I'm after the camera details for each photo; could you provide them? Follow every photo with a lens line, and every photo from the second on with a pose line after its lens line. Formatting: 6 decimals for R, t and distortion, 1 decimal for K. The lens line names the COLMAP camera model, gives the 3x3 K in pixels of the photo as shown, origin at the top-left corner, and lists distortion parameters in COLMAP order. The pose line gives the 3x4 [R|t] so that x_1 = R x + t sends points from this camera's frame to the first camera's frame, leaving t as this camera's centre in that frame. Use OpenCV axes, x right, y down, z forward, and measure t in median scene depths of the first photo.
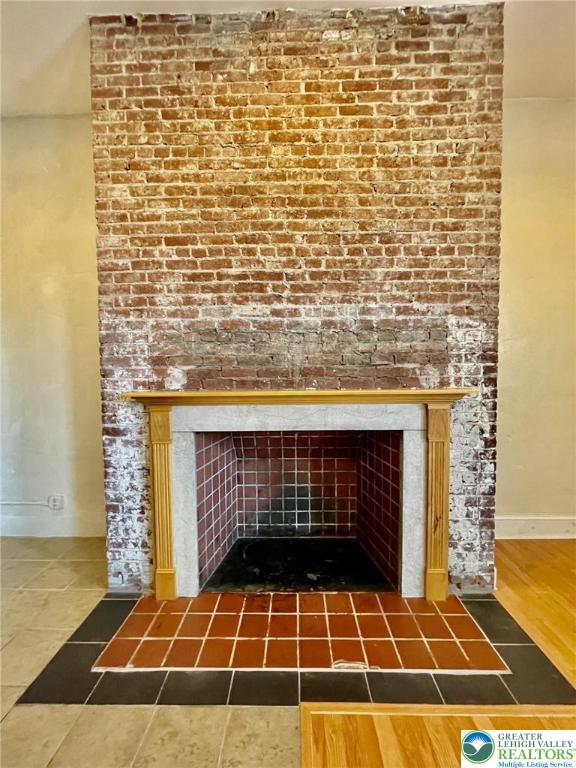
lens RADIAL K [[308.9, 0, 288.9], [0, 308.9, 385.2], [0, 0, 1]] dist [-0.003768, 0.000717]
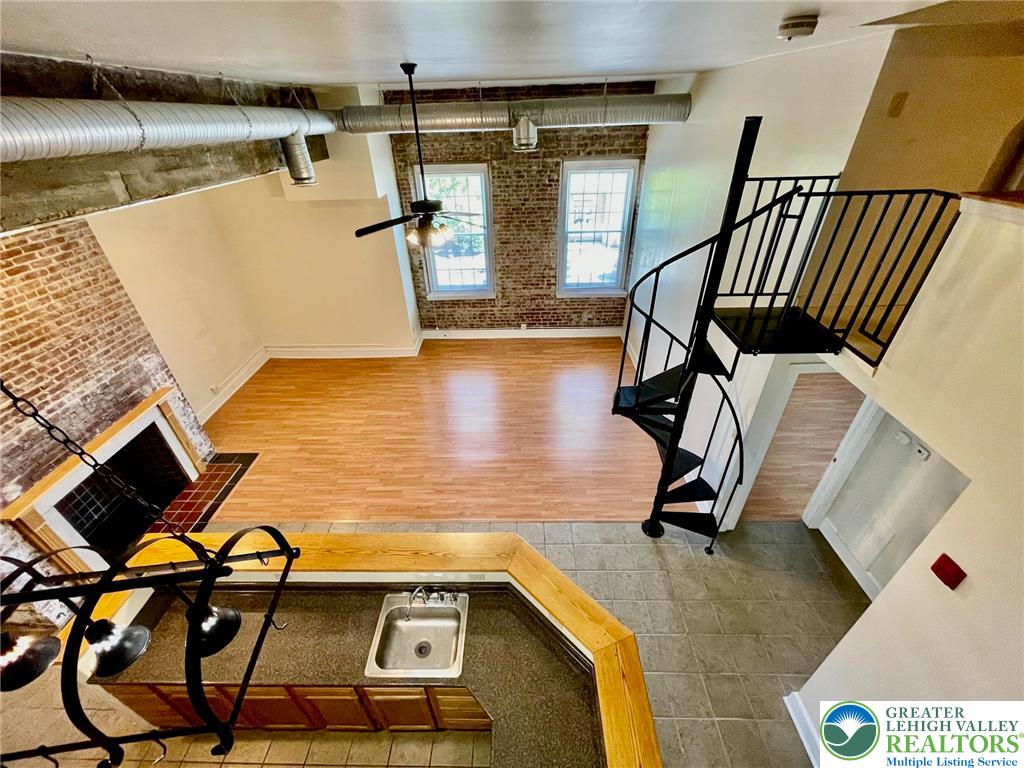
lens RADIAL K [[411.9, 0, 514.0], [0, 411.9, 383.6], [0, 0, 1]] dist [-0.003768, 0.000717]
pose [[-0.014101, -0.536635, 0.843696, -1.745611], [0.067877, 0.841320, 0.536258, -1.304950], [-0.997594, 0.064829, 0.024562, -1.376821]]
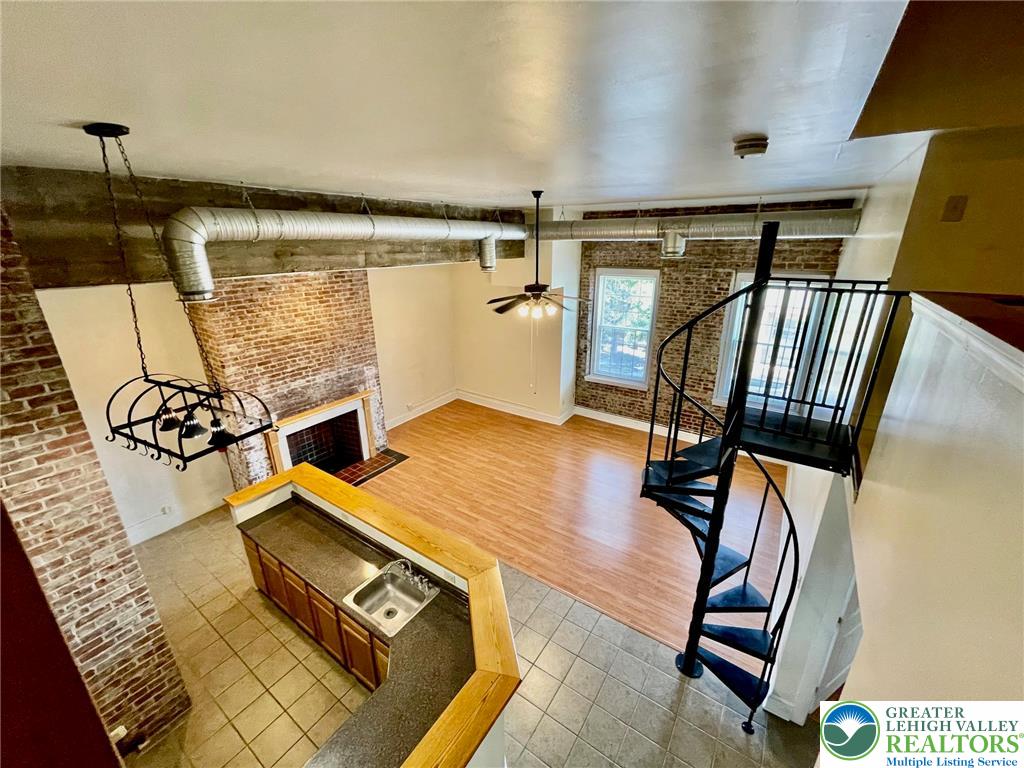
lens RADIAL K [[411.9, 0, 513.1], [0, 411.9, 385.3], [0, 0, 1]] dist [-0.003768, 0.000717]
pose [[0.538435, -0.272549, 0.797374, -1.886140], [0.036562, 0.952915, 0.301026, -1.187302], [-0.841874, -0.132930, 0.523047, -2.263040]]
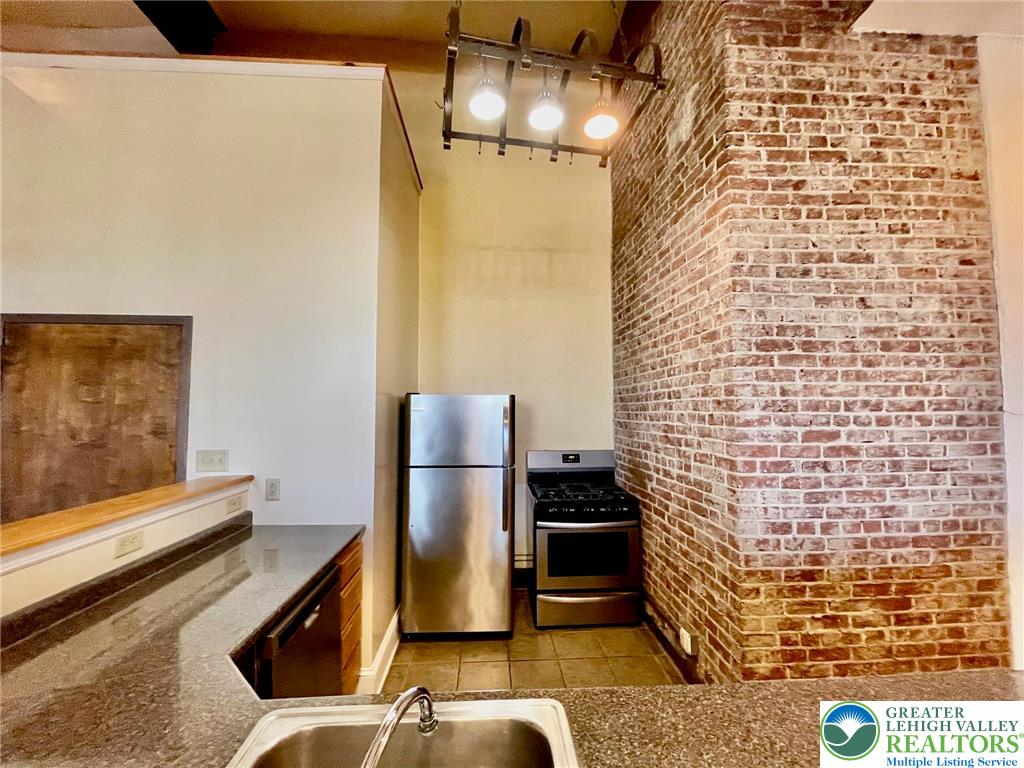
lens RADIAL K [[411.9, 0, 514.0], [0, 411.9, 385.2], [0, 0, 1]] dist [-0.003768, 0.000717]
pose [[0.085002, -0.045186, -0.995356, -0.579404], [-0.041358, 0.997950, -0.048836, -0.065760], [0.995522, 0.045317, 0.082959, -0.866237]]
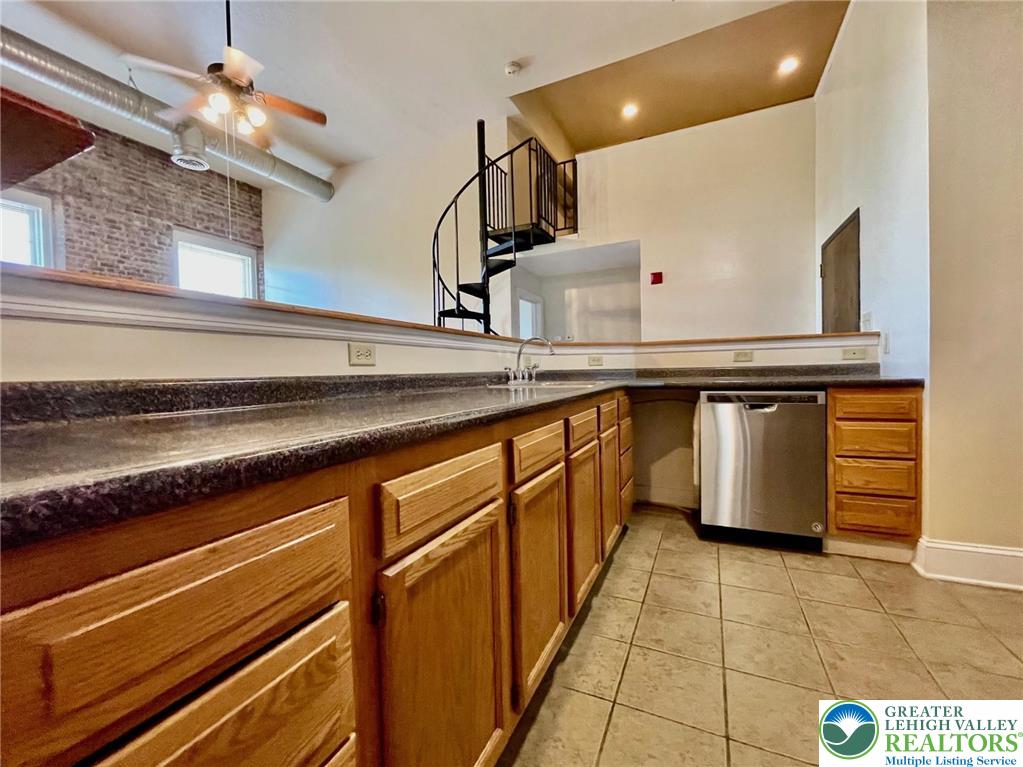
lens RADIAL K [[411.5, 0, 498.0], [0, 411.5, 385.2], [0, 0, 1]] dist [-0.003768, 0.000717]
pose [[-0.909935, 0.008161, 0.414670, -1.261425], [0.042369, 0.996405, 0.073363, 0.191368], [-0.412580, 0.084325, -0.907010, 0.208699]]
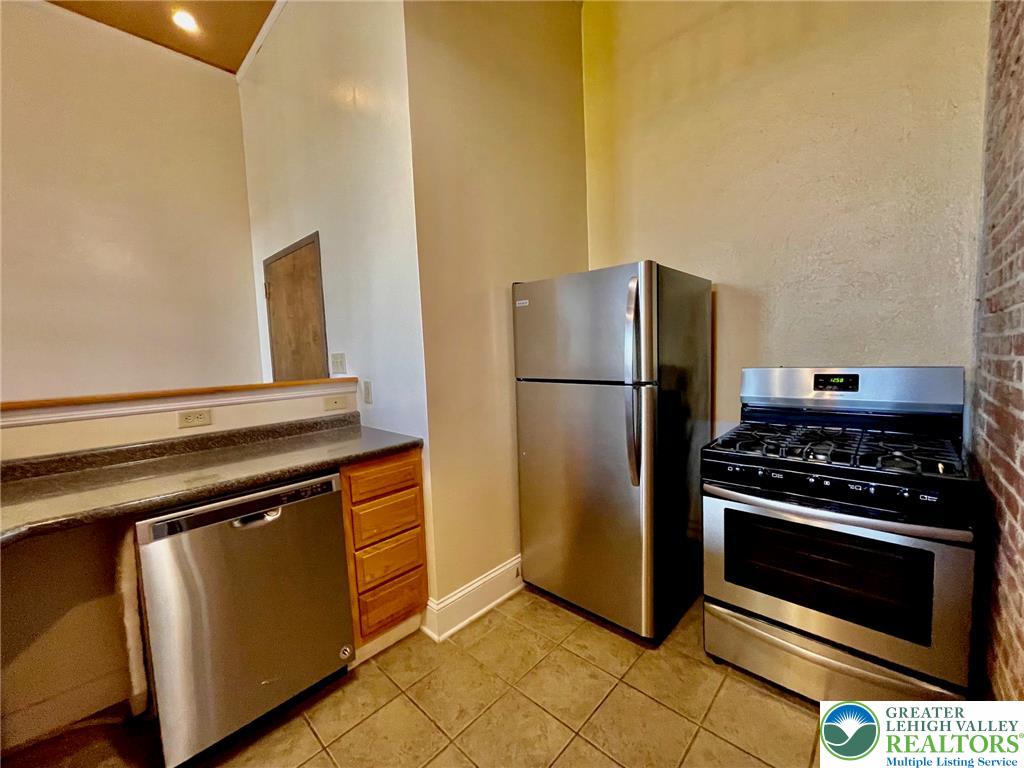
lens RADIAL K [[411.9, 0, 515.0], [0, 411.9, 385.4], [0, 0, 1]] dist [-0.003768, 0.000717]
pose [[-0.655585, 0.090599, -0.749666, -1.230611], [0.007303, 0.993491, 0.113679, 0.056504], [0.755086, 0.069051, -0.651980, -0.374117]]
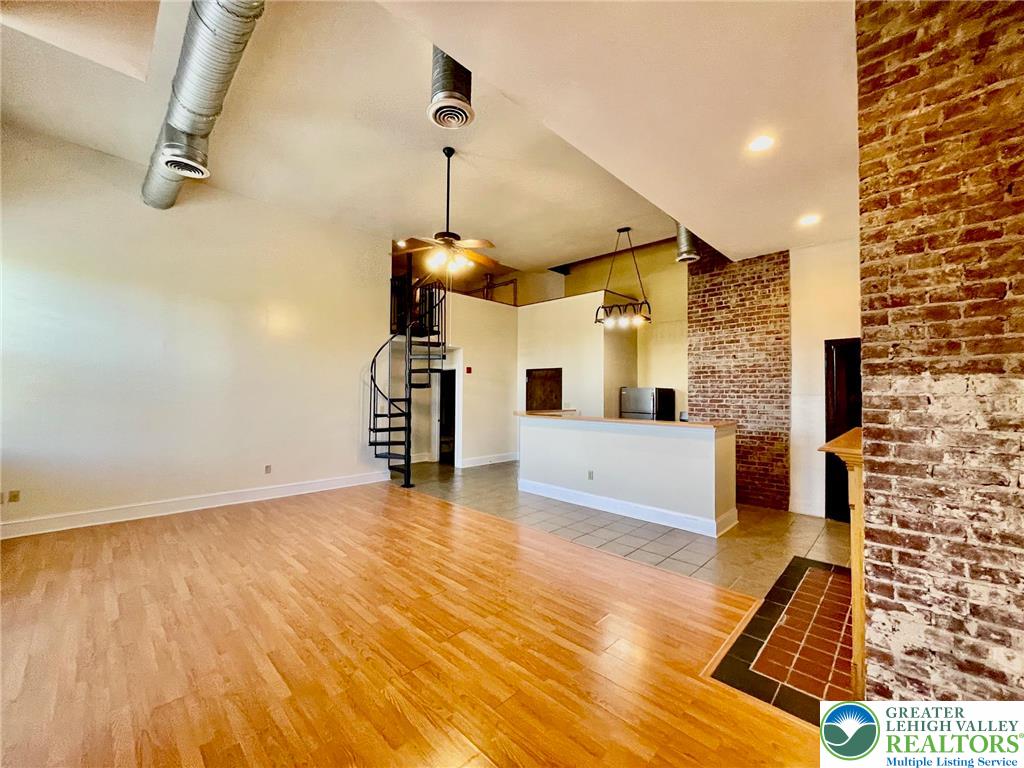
lens RADIAL K [[411.9, 0, 508.1], [0, 411.9, 385.5], [0, 0, 1]] dist [-0.003768, 0.000717]
pose [[-0.686269, -0.009556, -0.727285, 1.983120], [-0.031880, 0.999348, 0.016951, -0.148014], [0.726649, 0.034819, -0.686126, 1.061416]]
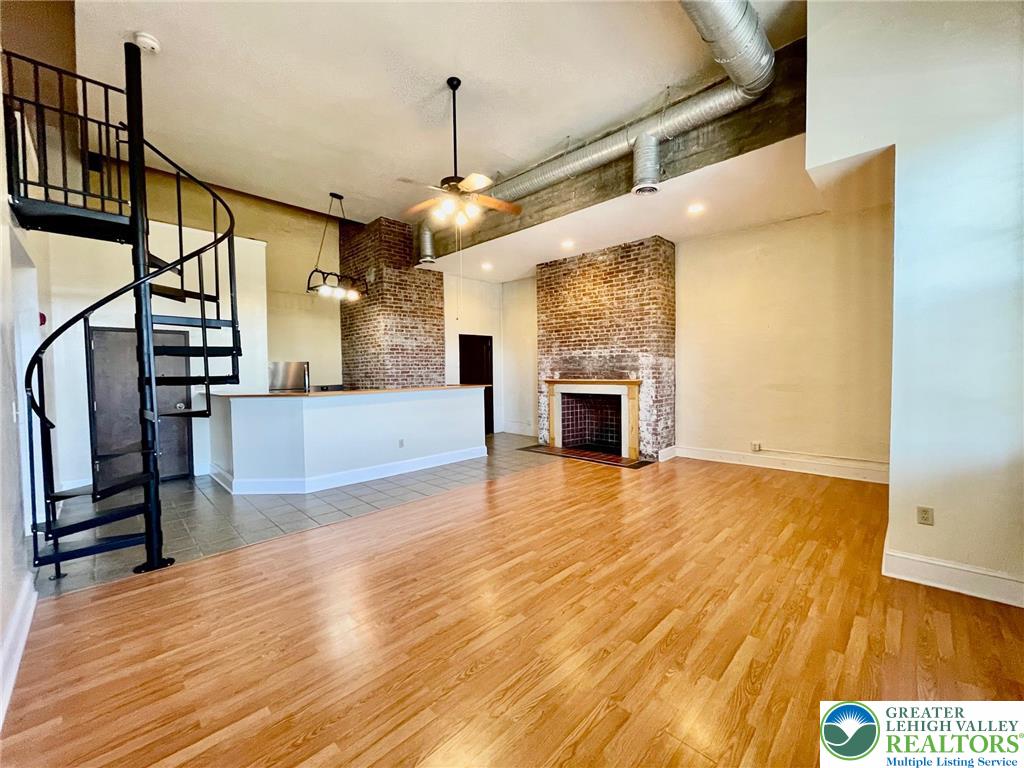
lens RADIAL K [[411.9, 0, 510.4], [0, 411.9, 387.6], [0, 0, 1]] dist [-0.003768, 0.000717]
pose [[0.726870, 0.029487, -0.686142, 2.161400], [-0.021979, 0.999565, 0.019673, 0.031493], [0.686424, 0.000781, 0.727201, -2.346135]]
